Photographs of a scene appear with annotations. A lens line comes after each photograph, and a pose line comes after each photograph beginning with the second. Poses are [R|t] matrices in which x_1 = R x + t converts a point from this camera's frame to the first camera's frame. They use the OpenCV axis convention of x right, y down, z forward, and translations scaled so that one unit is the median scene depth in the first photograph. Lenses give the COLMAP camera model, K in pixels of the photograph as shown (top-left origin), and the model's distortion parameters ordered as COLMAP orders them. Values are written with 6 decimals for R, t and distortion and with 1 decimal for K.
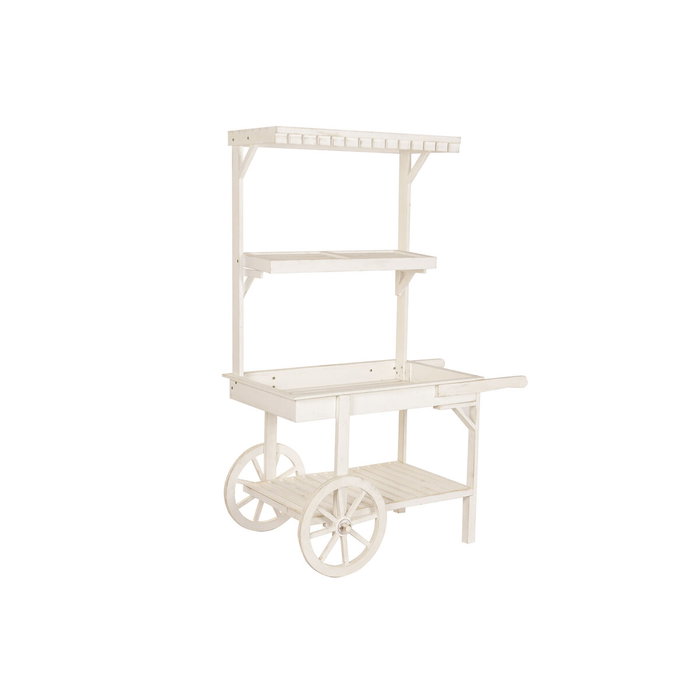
lens RADIAL K [[1051.8, 0, 350.0], [0, 1051.8, 350.0], [0, 0, 1]] dist [-0.276909, -0.007447]
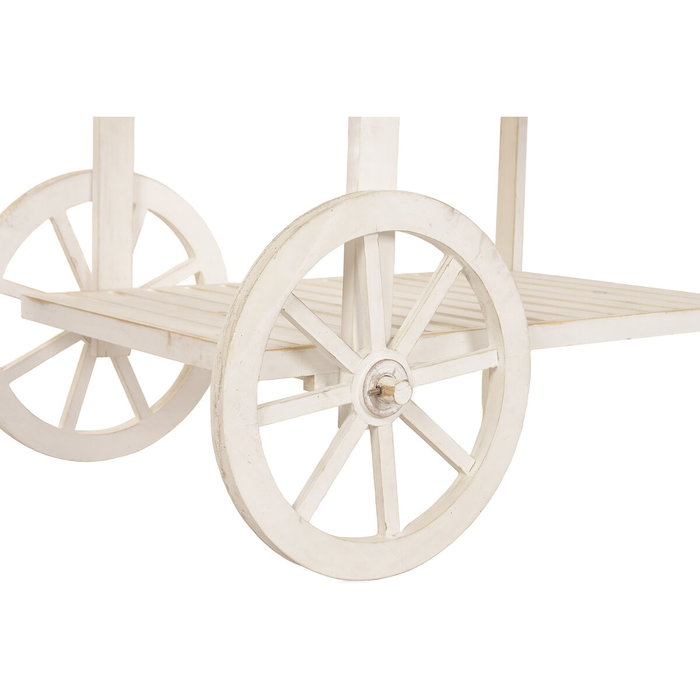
lens RADIAL K [[1565.7, 0, 350.0], [0, 1565.7, 350.0], [0, 0, 1]] dist [-0.026567, -0.059785]
pose [[0.998444, -0.006172, 0.055428, -0.035389], [0.005927, 0.999972, 0.004573, 0.153377], [-0.055454, -0.004238, 0.998452, 0.587364]]
